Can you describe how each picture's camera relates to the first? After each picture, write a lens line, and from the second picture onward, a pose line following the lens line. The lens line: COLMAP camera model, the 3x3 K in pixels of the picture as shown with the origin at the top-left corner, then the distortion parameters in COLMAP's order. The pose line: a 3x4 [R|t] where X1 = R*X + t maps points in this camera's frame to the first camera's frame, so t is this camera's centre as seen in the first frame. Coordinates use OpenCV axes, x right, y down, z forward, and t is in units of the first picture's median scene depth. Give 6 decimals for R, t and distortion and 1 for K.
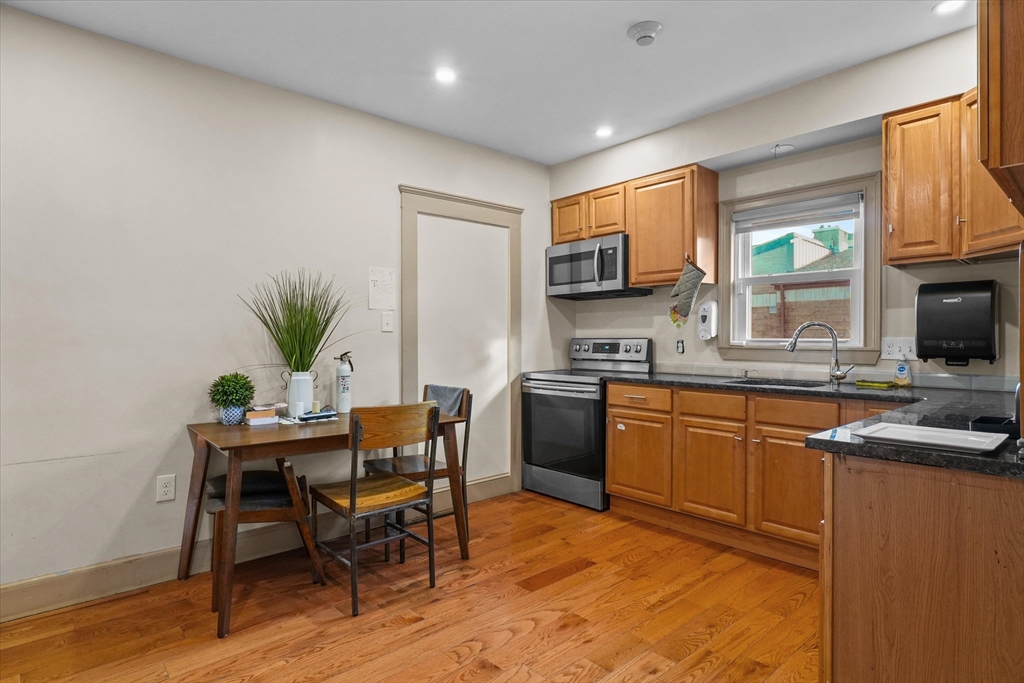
lens RADIAL K [[488.5, 0, 513.4], [0, 488.5, 338.3], [0, 0, 1]] dist [-0.003462, -0.000230]
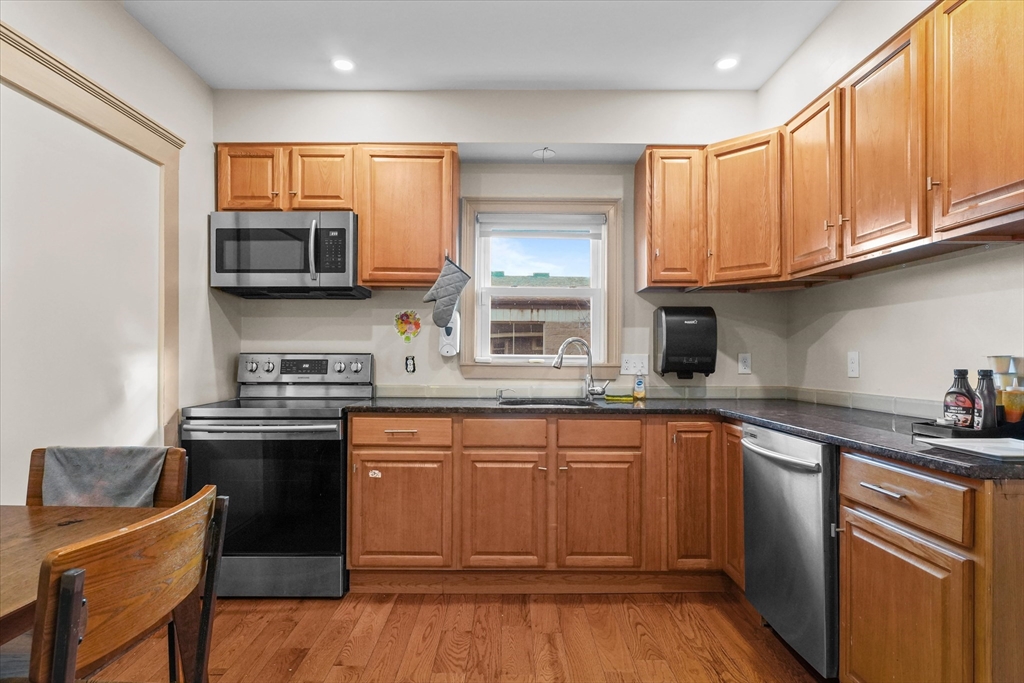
lens RADIAL K [[534.1, 0, 514.4], [0, 534.1, 354.1], [0, 0, 1]] dist [-0.002096, -0.000300]
pose [[0.699480, 0.006347, 0.714624, -0.201031], [-0.004951, 0.999980, -0.004036, 0.003379], [-0.714635, -0.000715, 0.699498, 0.283506]]
